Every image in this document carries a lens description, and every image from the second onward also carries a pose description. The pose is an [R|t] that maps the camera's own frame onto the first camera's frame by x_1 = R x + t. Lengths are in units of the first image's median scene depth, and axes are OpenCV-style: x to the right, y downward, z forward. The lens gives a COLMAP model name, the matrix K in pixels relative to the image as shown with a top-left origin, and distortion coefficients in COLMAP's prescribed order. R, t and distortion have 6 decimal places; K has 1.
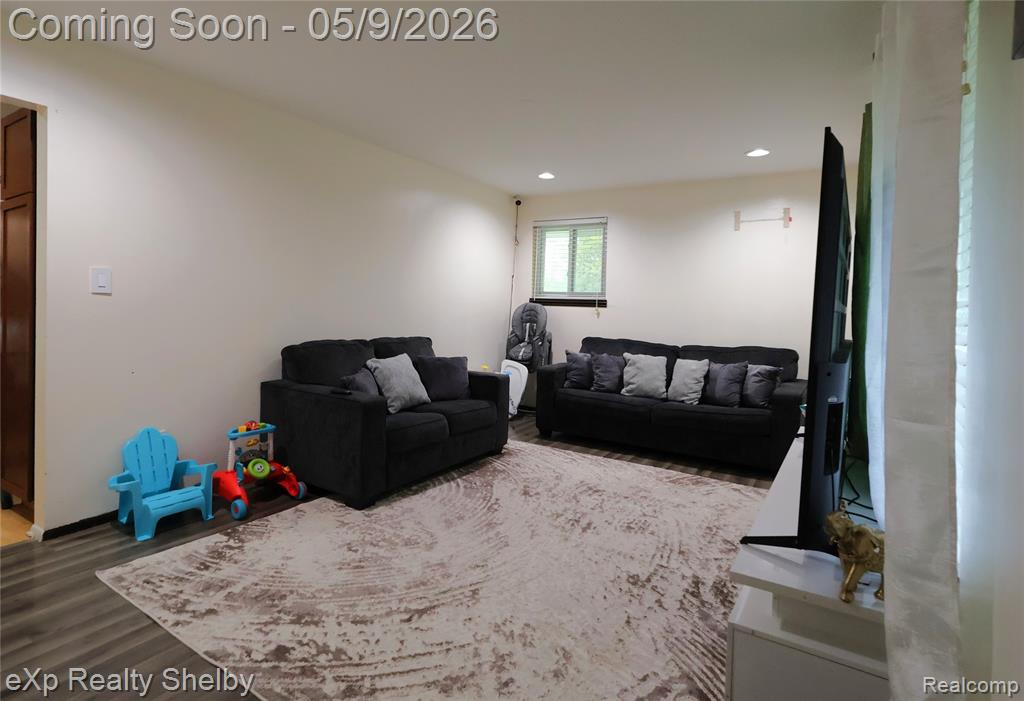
lens RADIAL K [[534.5, 0, 510.4], [0, 534.5, 319.5], [0, 0, 1]] dist [-0.001685, -0.000093]
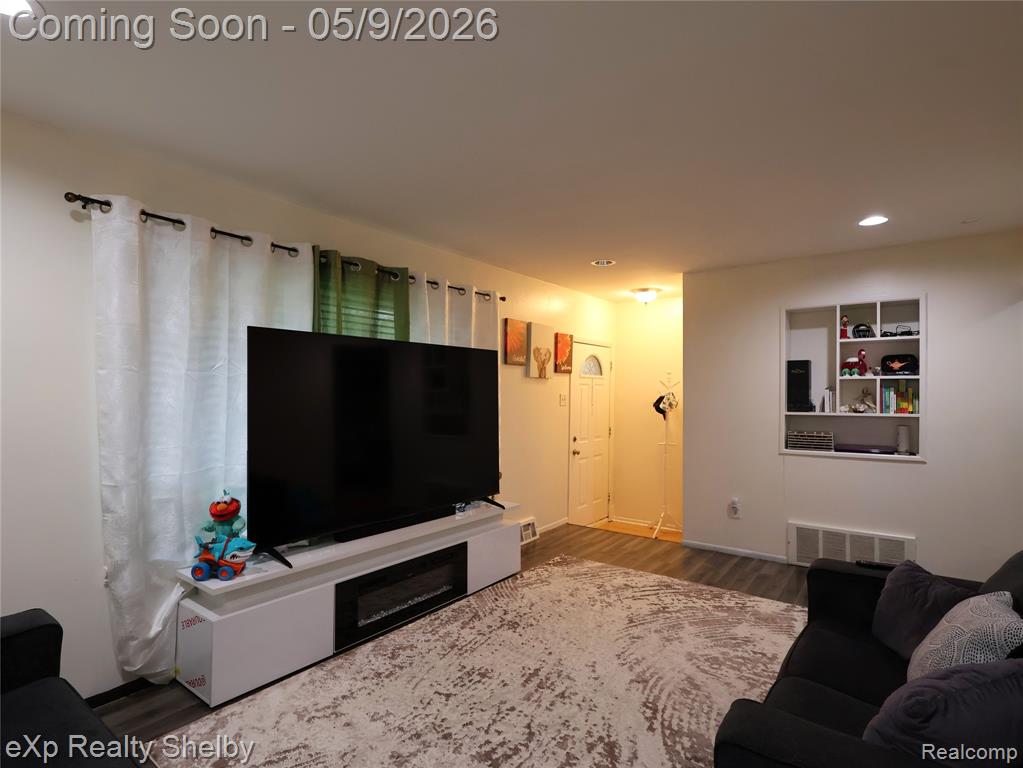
lens RADIAL K [[535.1, 0, 511.5], [0, 535.1, 384.0], [0, 0, 1]] dist [0.000238, 0.001350]
pose [[-0.996150, -0.035365, 0.080211, 0.117428], [-0.034217, 0.999292, 0.015644, -0.099699], [-0.080707, 0.012839, -0.996655, 1.784562]]
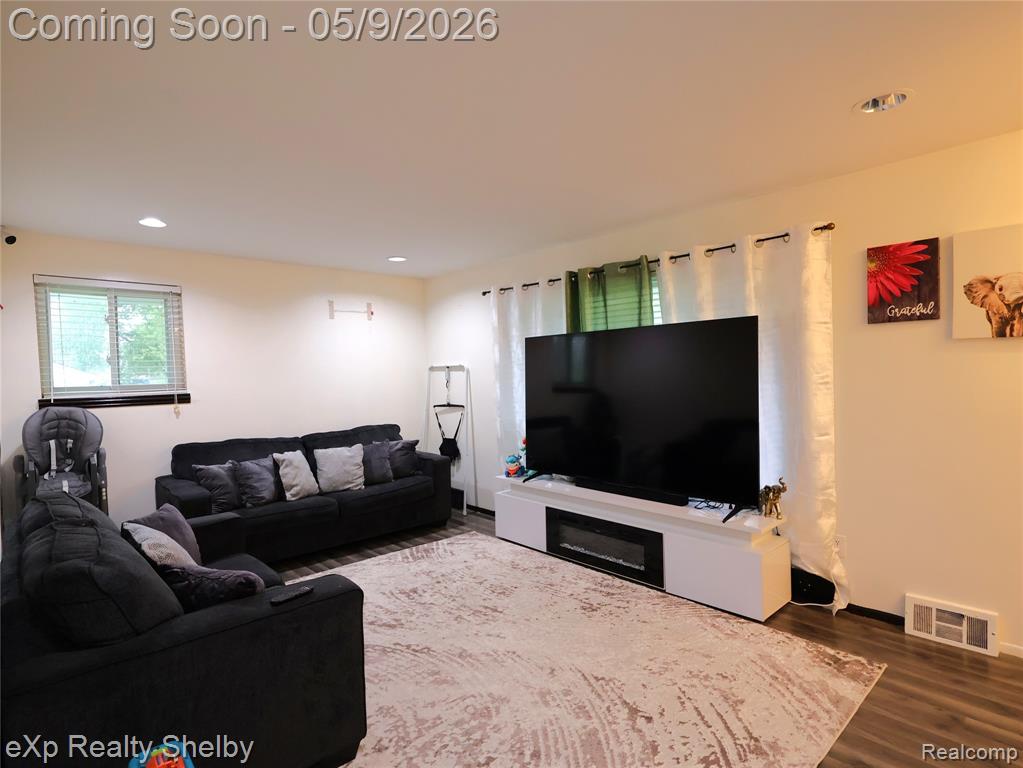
lens RADIAL K [[535.1, 0, 511.5], [0, 535.1, 384.0], [0, 0, 1]] dist [0.000238, 0.001350]
pose [[0.259669, -0.058316, 0.963935, -0.819123], [0.058619, 0.997286, 0.044543, -0.105372], [-0.963917, 0.044938, 0.262383, 0.627632]]
